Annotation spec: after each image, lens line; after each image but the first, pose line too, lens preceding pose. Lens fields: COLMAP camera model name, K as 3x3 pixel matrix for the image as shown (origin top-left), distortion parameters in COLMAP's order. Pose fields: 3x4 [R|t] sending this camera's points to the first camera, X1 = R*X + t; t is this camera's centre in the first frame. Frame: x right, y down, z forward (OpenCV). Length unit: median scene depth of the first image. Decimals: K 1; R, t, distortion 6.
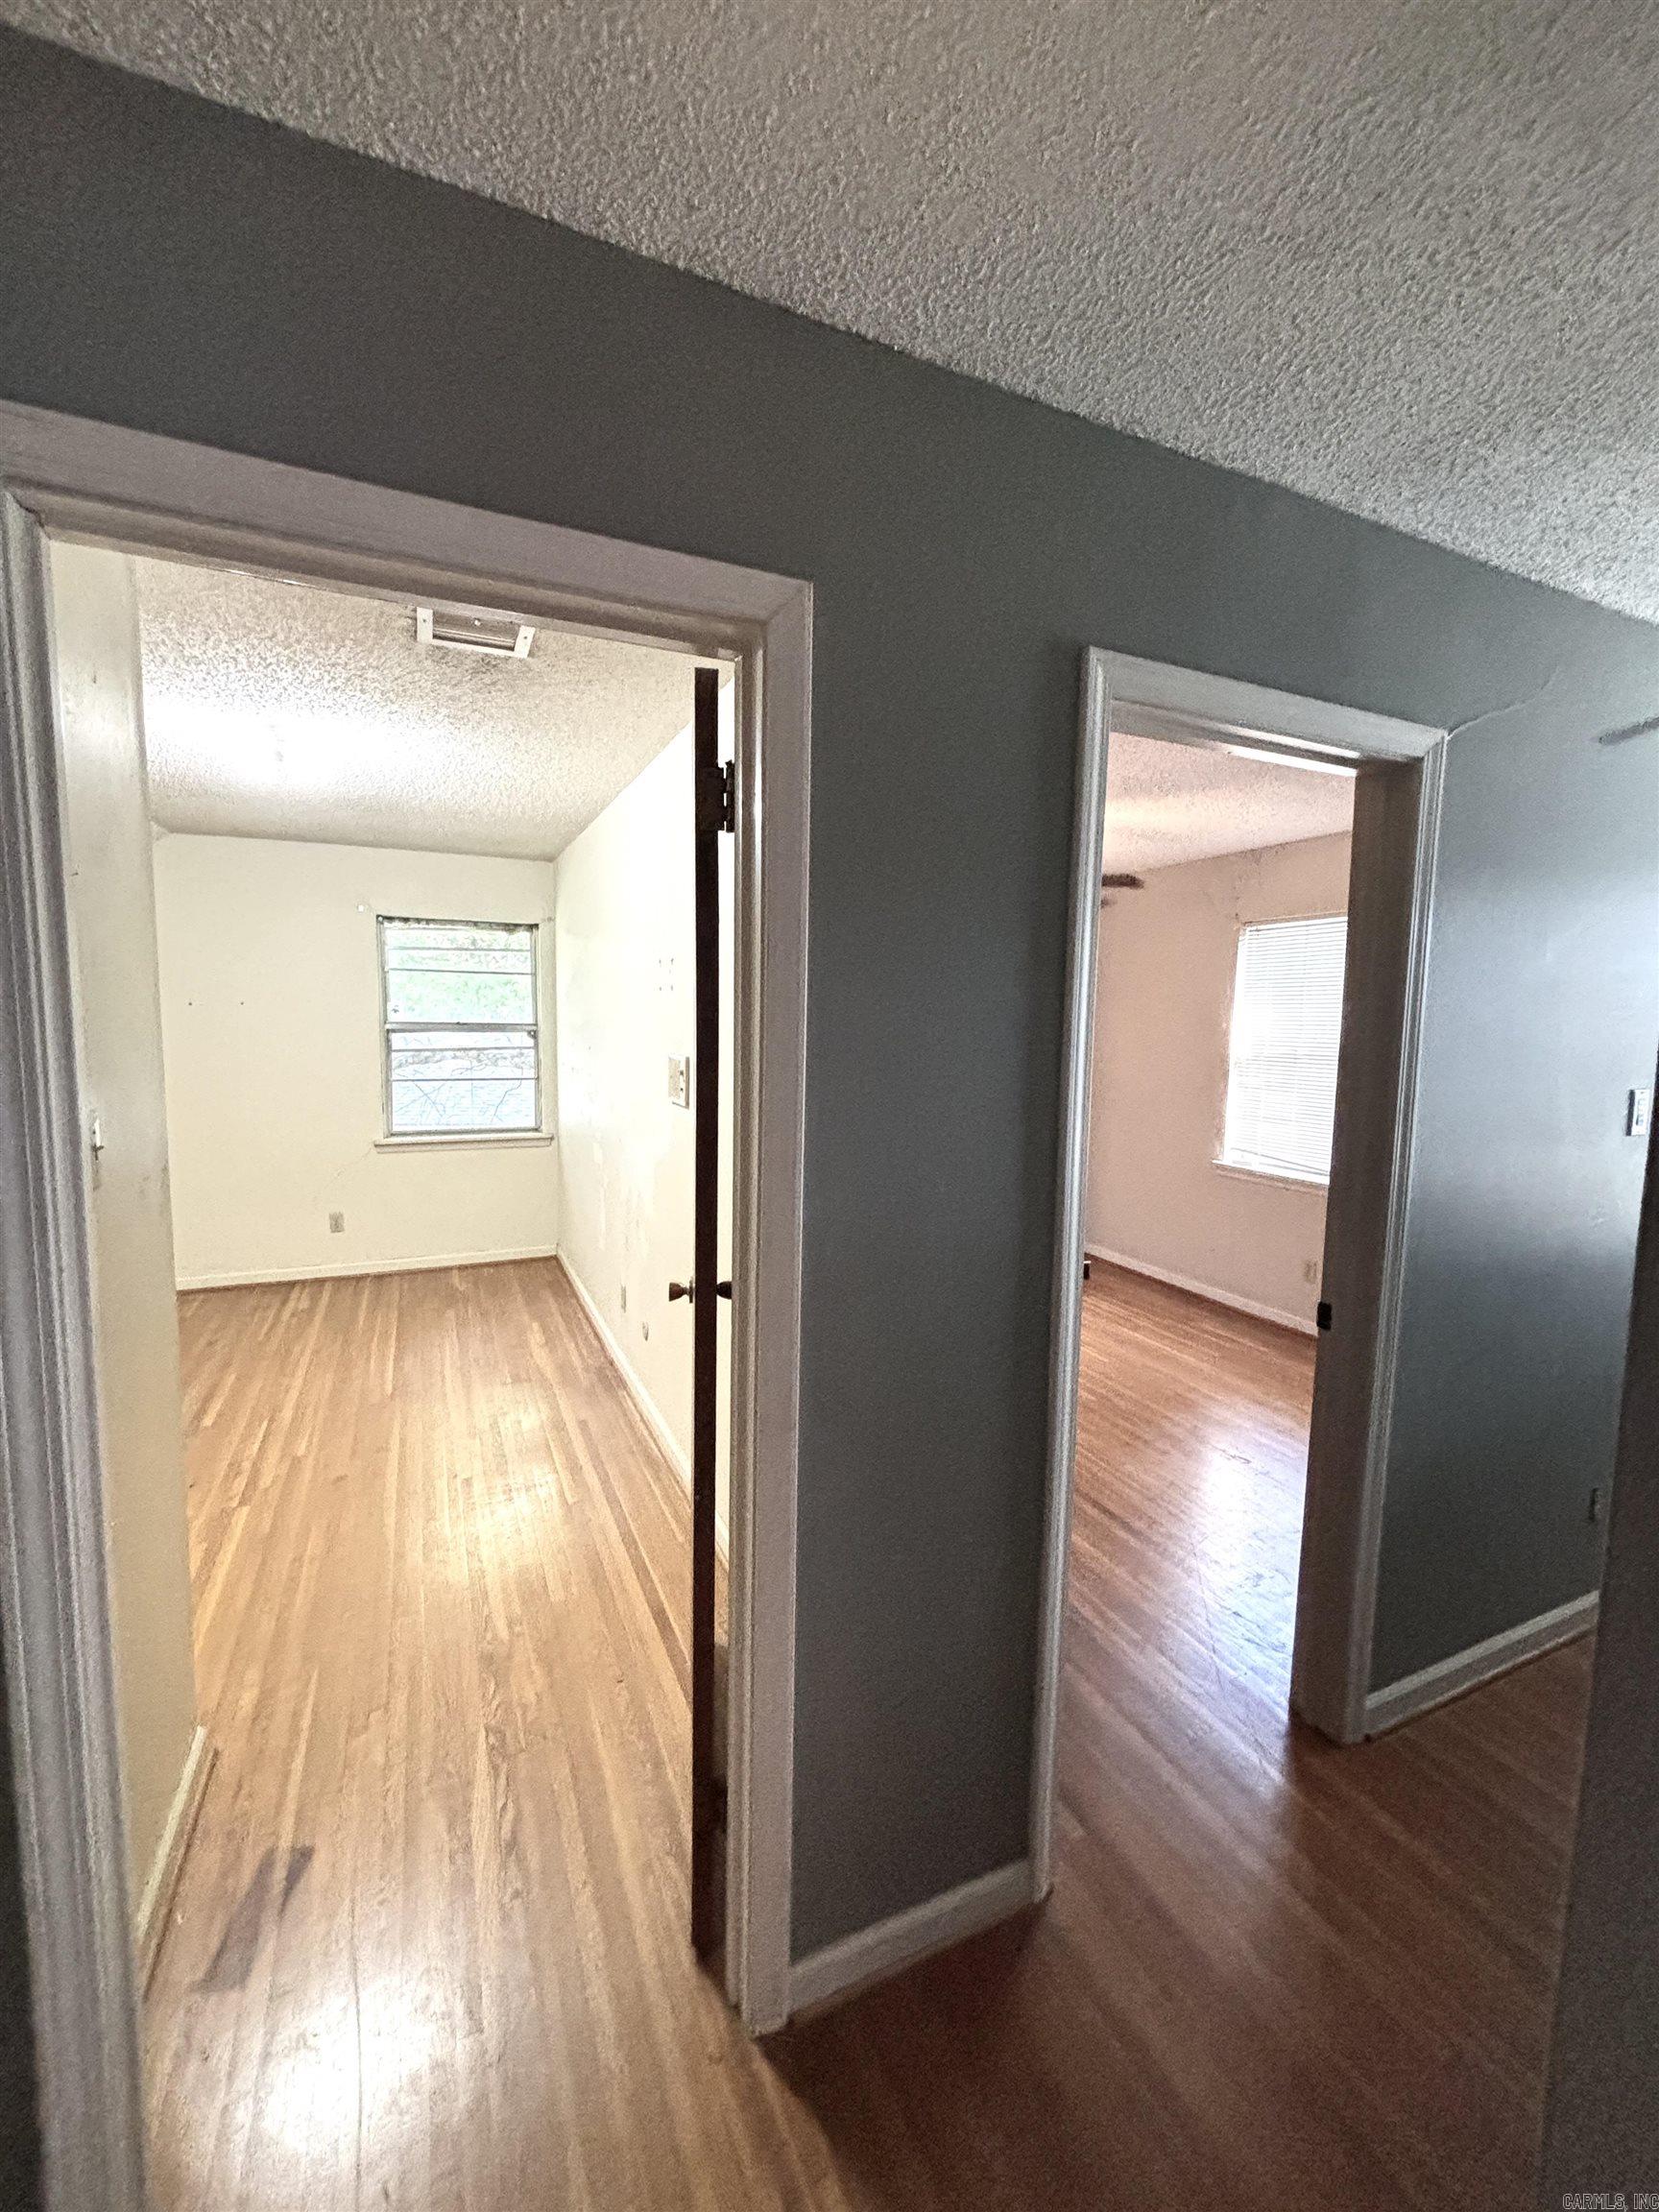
lens RADIAL K [[881.4, 0, 824.3], [0, 881.4, 1093.4], [0, 0, 1]] dist [0.010518, -0.003003]
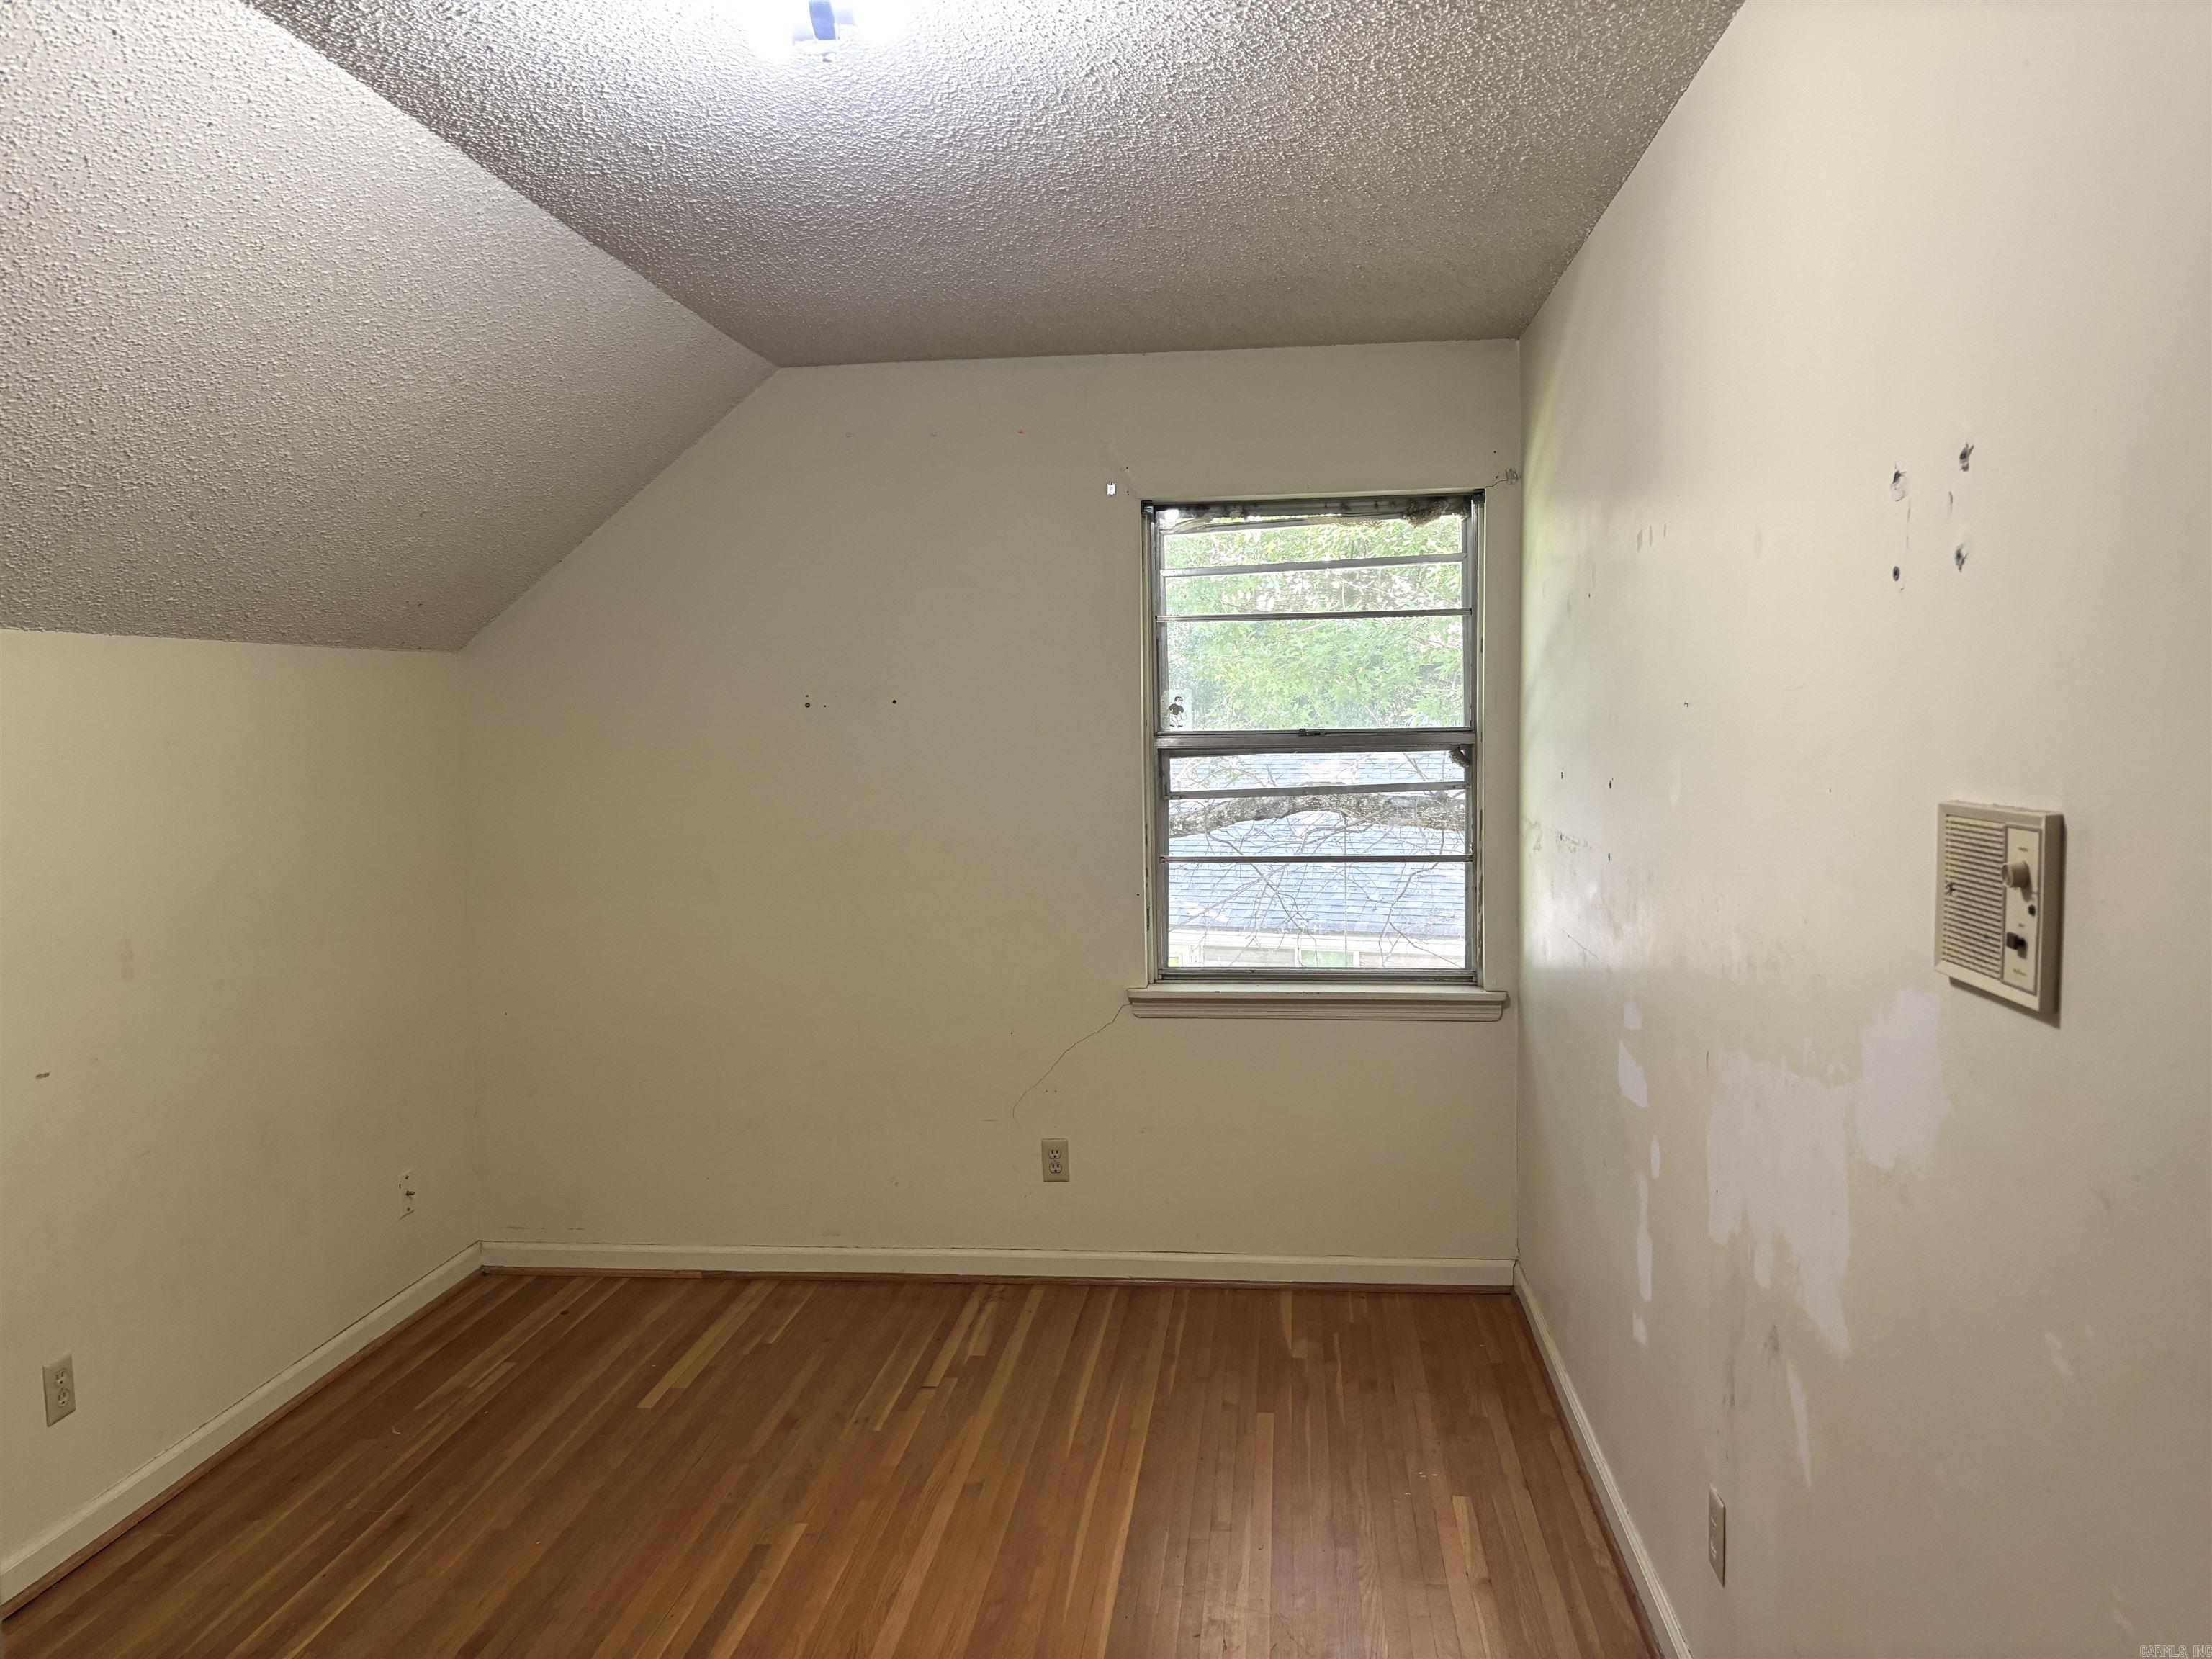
lens RADIAL K [[1654.6, 0, 1101.4], [0, 1654.6, 838.1], [0, 0, 1]] dist [0.025440, -0.004475]
pose [[0.858781, 0.007776, -0.512284, -0.149594], [-0.017657, 0.999740, -0.014425, -0.024952], [0.512039, 0.021433, 0.858695, 0.467416]]
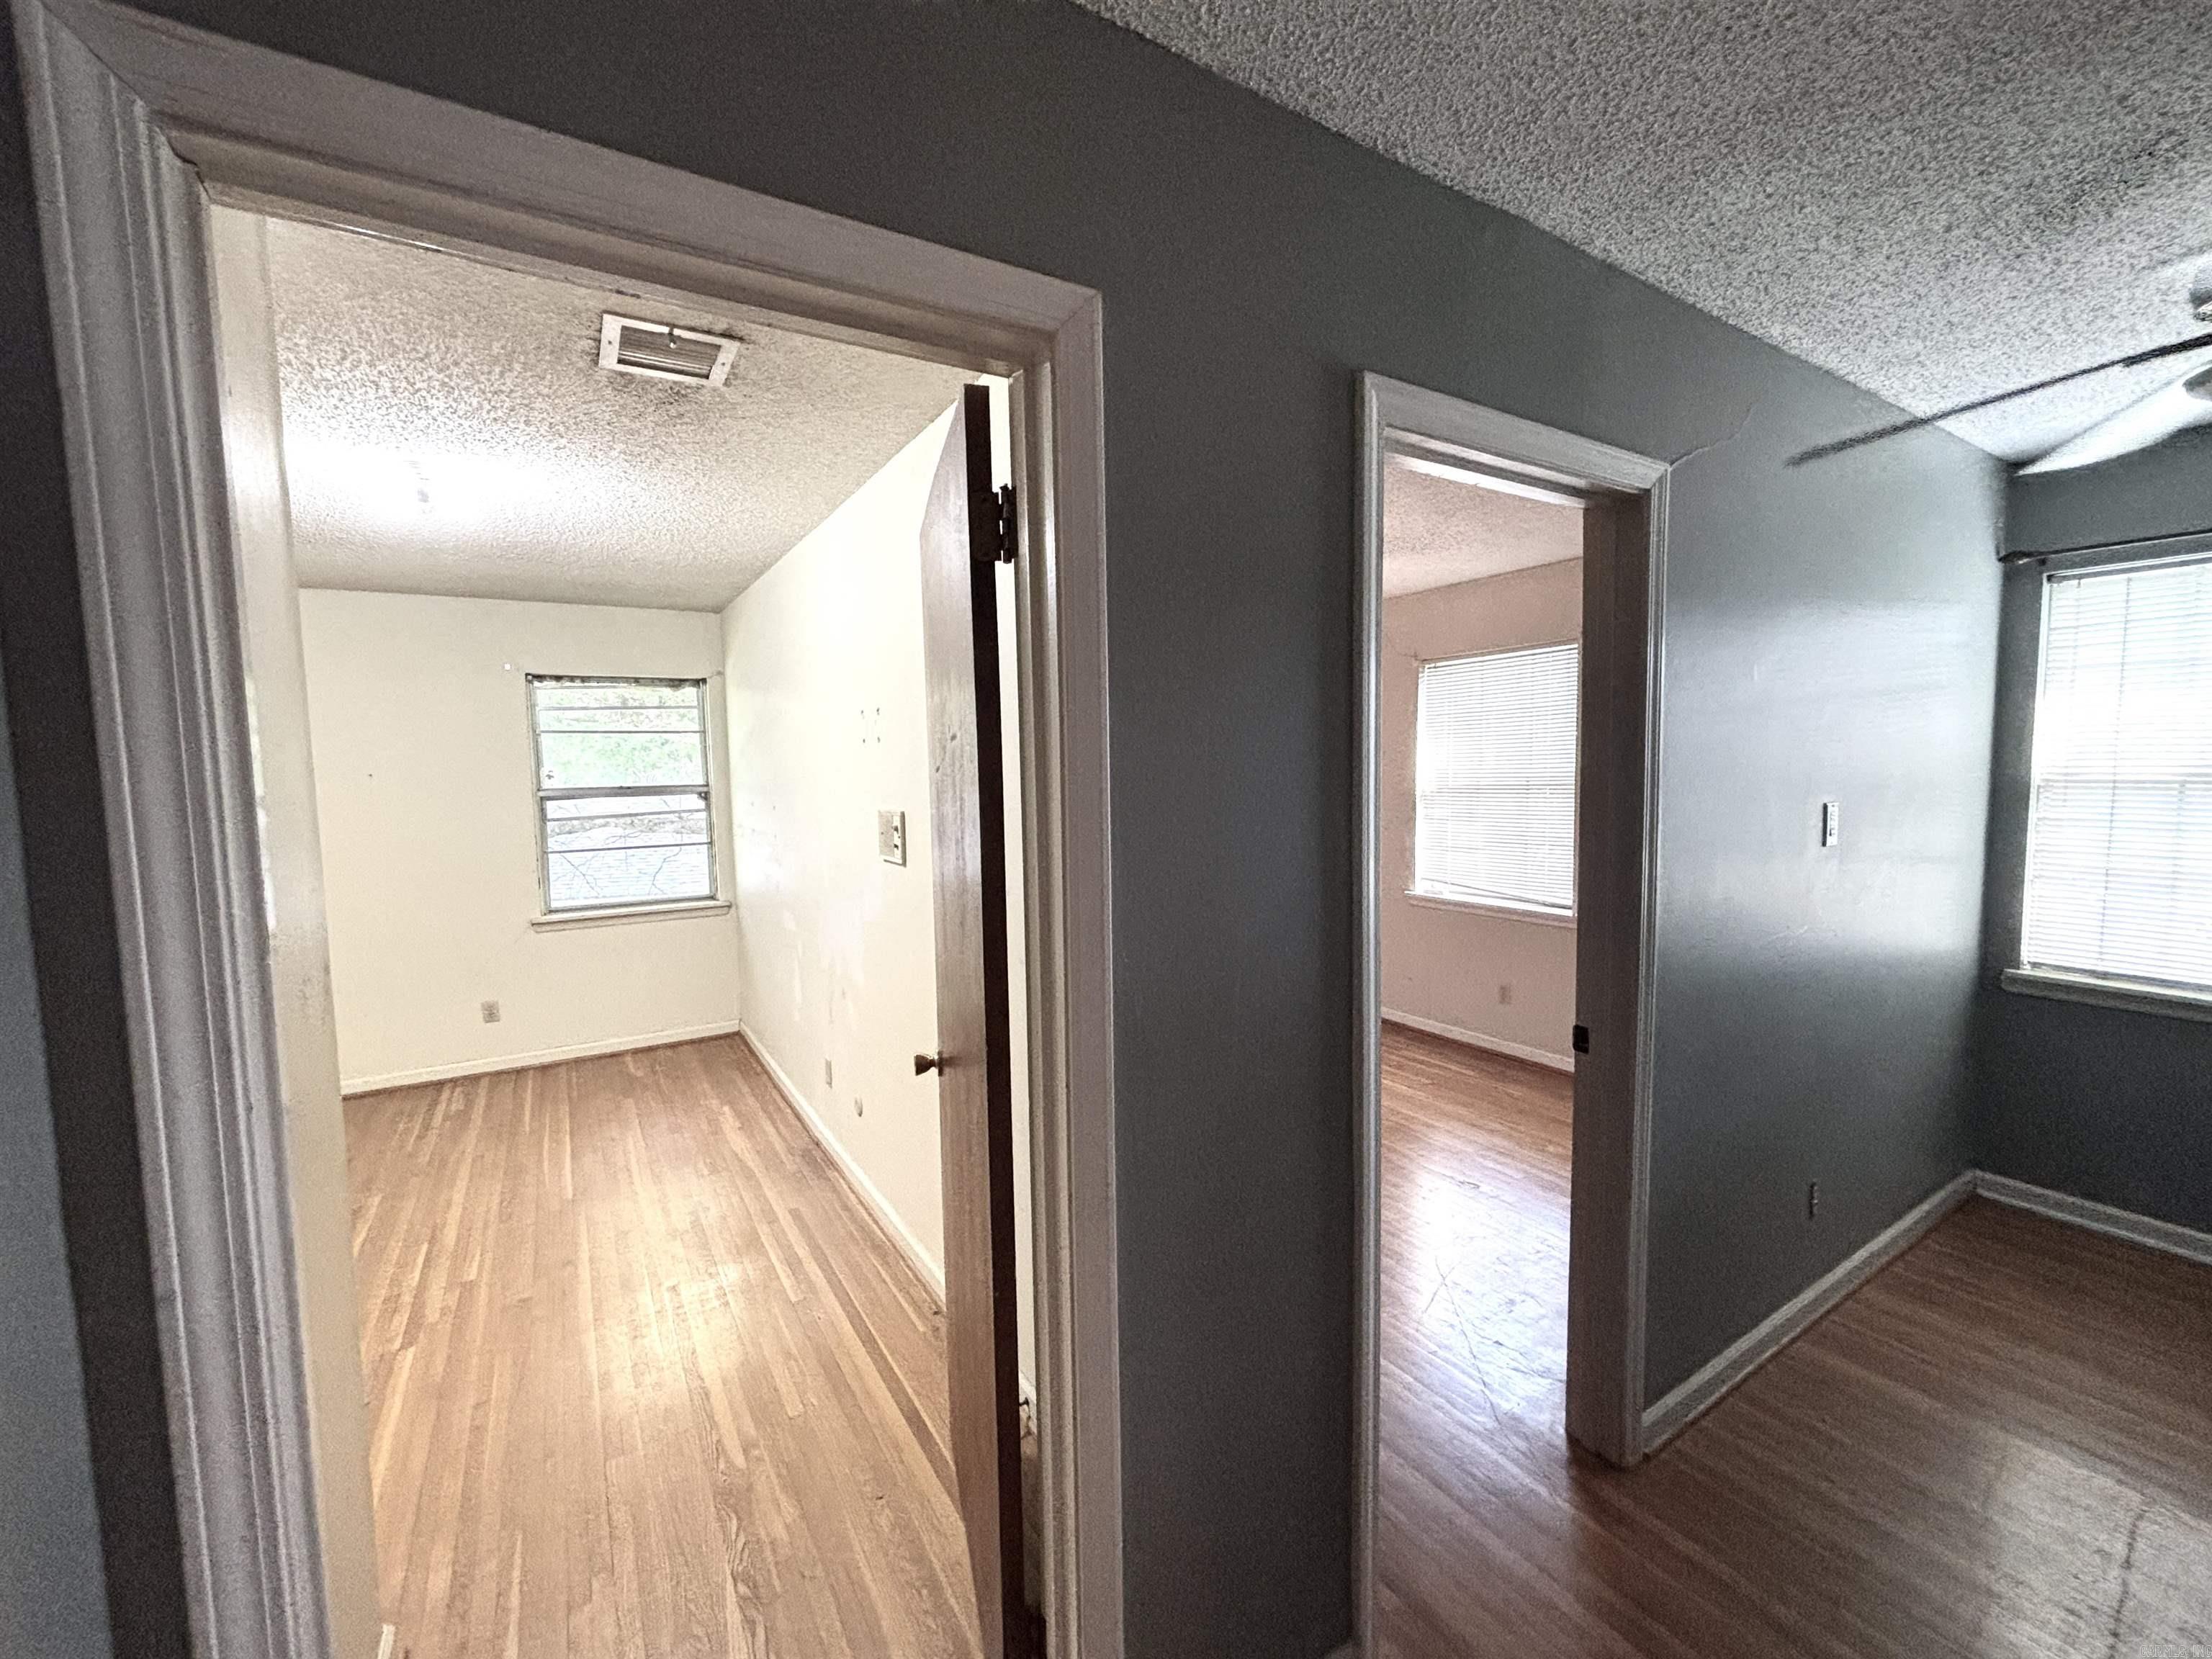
lens RADIAL K [[881.4, 0, 1095.0], [0, 881.4, 823.5], [0, 0, 1]] dist [0.010518, -0.003003]
pose [[0.991819, -0.044630, 0.119596, -0.066302], [0.047181, 0.998713, -0.018582, -0.001667], [-0.118613, 0.024073, 0.992649, 0.039602]]
